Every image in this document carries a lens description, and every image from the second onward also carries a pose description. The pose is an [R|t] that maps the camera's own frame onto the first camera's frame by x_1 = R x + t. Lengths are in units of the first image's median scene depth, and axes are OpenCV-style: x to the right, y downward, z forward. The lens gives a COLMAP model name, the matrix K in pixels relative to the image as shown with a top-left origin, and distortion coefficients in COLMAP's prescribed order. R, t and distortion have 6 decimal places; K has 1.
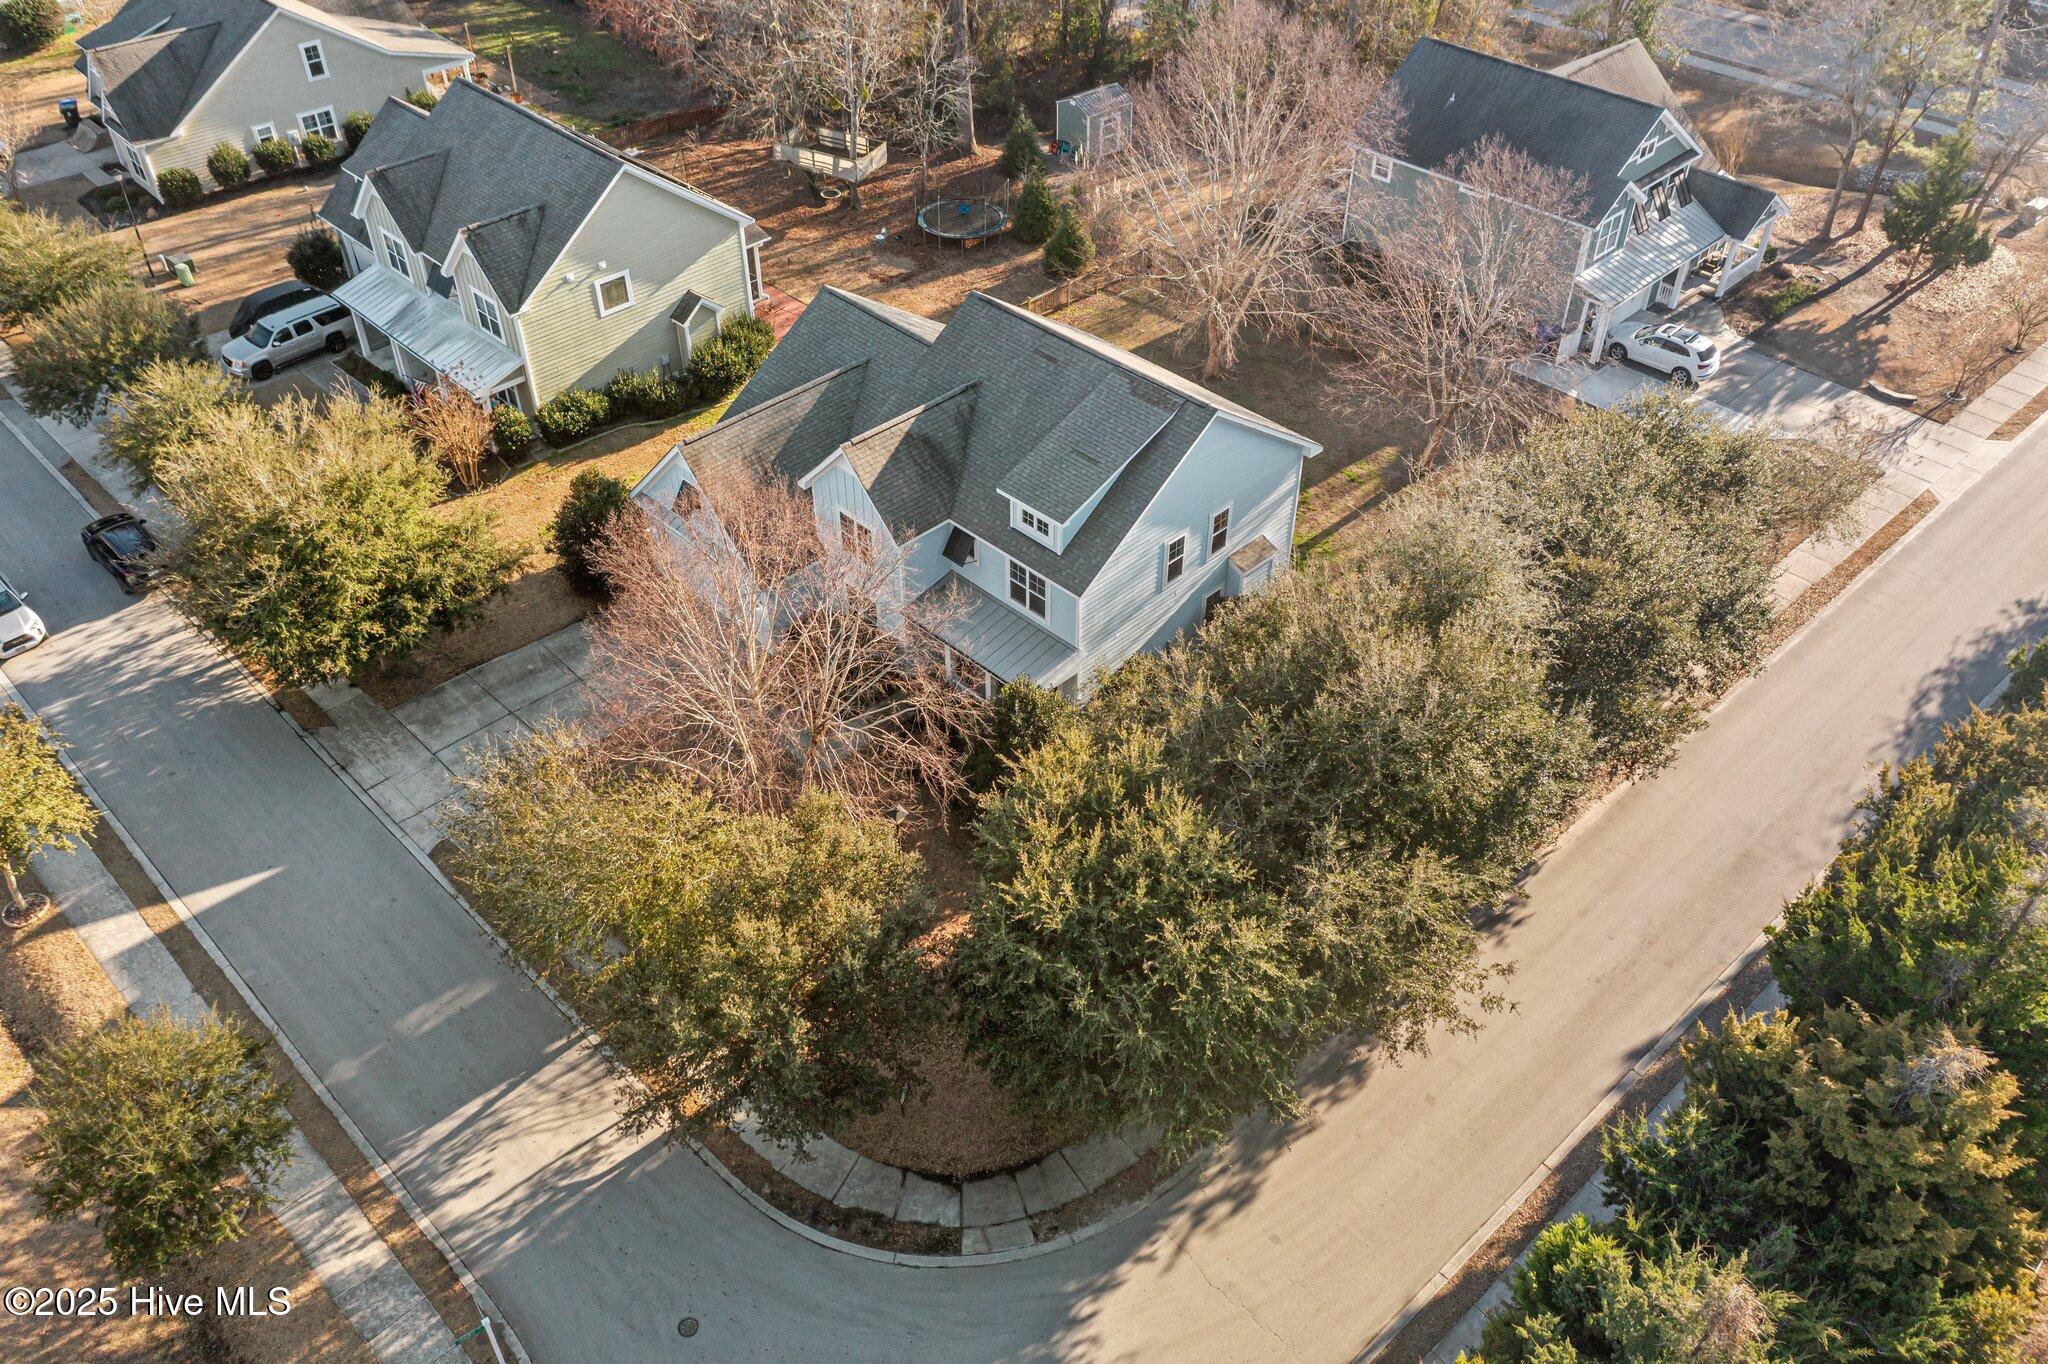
lens RADIAL K [[1668.2, 0, 1024.0], [0, 1668.2, 682.0], [0, 0, 1]] dist [0.006925, 0.002241]
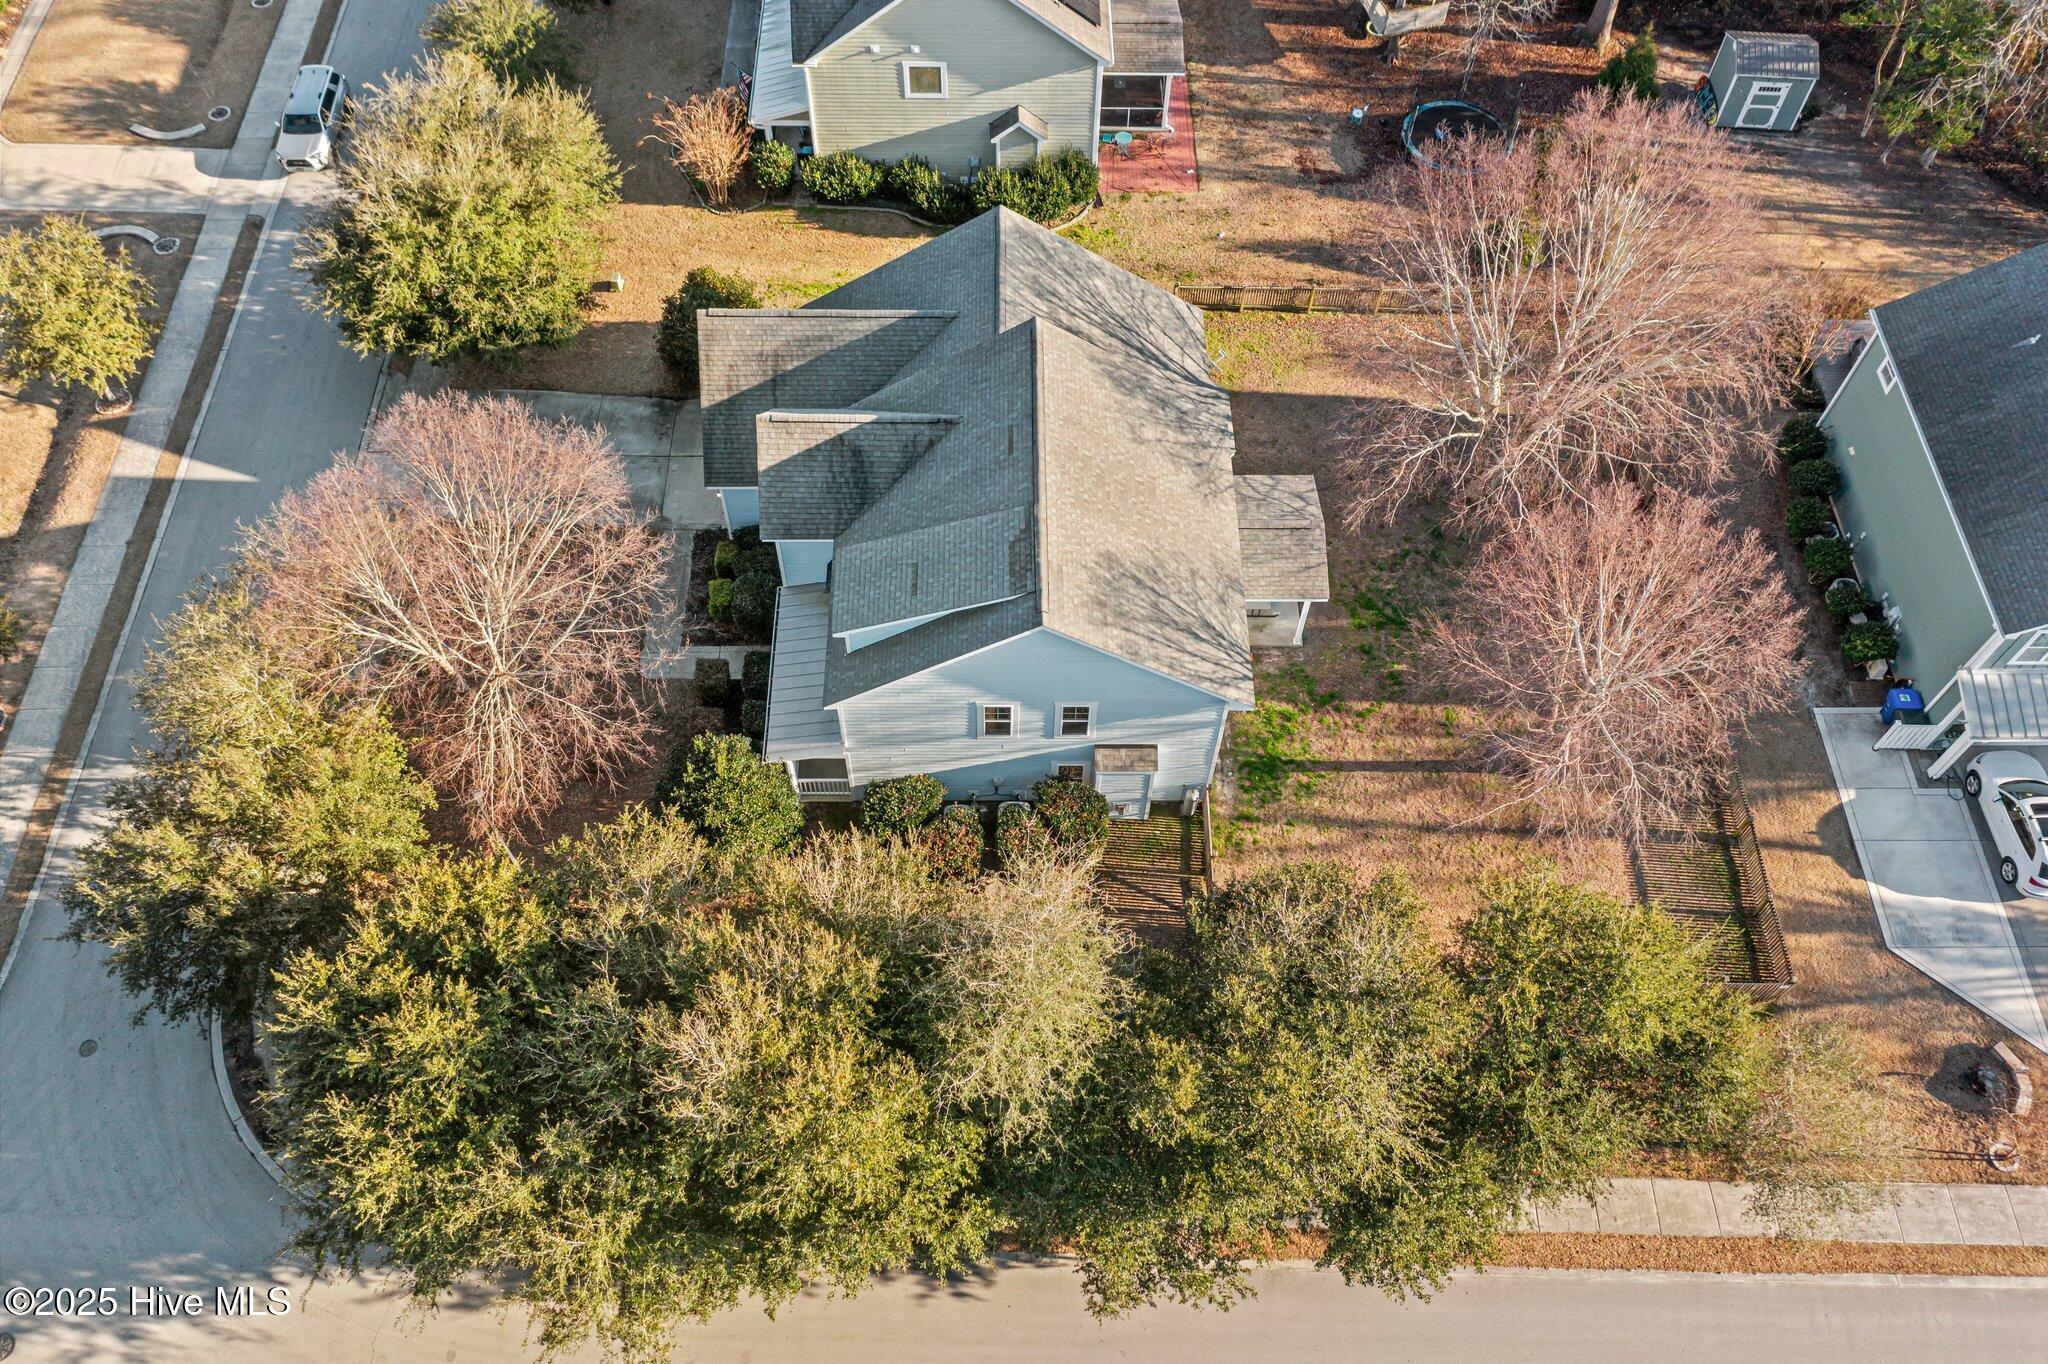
lens RADIAL K [[1653.2, 0, 1024.0], [0, 1653.2, 682.0], [0, 0, 1]] dist [0.005110, 0.006800]
pose [[0.713064, 0.595105, -0.370662, 0.345297], [-0.459327, 0.795959, 0.394294, -0.368958], [0.529678, -0.110902, 0.840917, 0.231629]]
